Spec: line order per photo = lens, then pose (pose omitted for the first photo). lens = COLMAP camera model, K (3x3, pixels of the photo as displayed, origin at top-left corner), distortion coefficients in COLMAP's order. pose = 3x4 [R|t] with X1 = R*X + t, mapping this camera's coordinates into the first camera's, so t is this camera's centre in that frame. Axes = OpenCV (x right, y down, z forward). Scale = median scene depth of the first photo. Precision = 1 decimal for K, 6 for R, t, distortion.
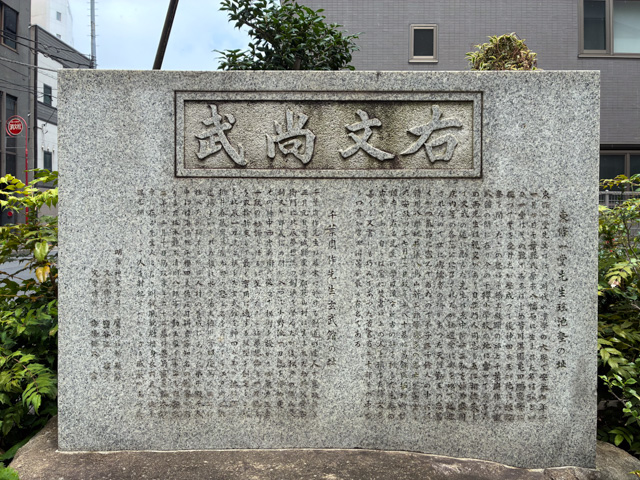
lens RADIAL K [[478.4, 0, 322.2], [0, 478.4, 226.4], [0, 0, 1]] dist [0.031392, -0.007014]
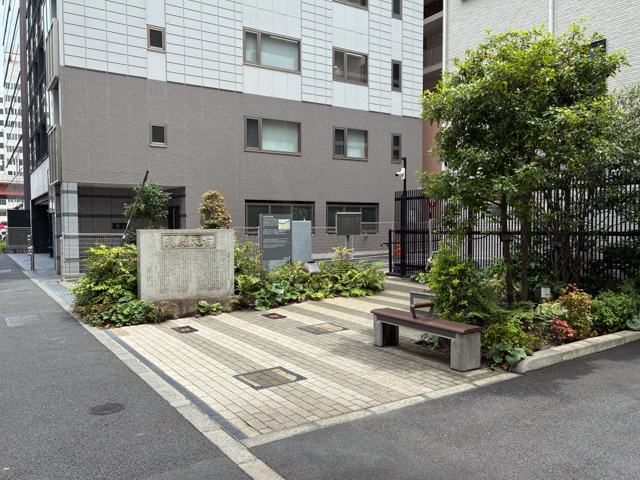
lens RADIAL K [[496.2, 0, 320.0], [0, 496.2, 240.0], [0, 0, 1]] dist [0.037334, -0.003206]
pose [[0.822217, -0.017438, 0.568907, -2.025053], [0.012966, 0.999845, 0.011908, -0.249070], [-0.569027, -0.002415, 0.822316, -4.616042]]
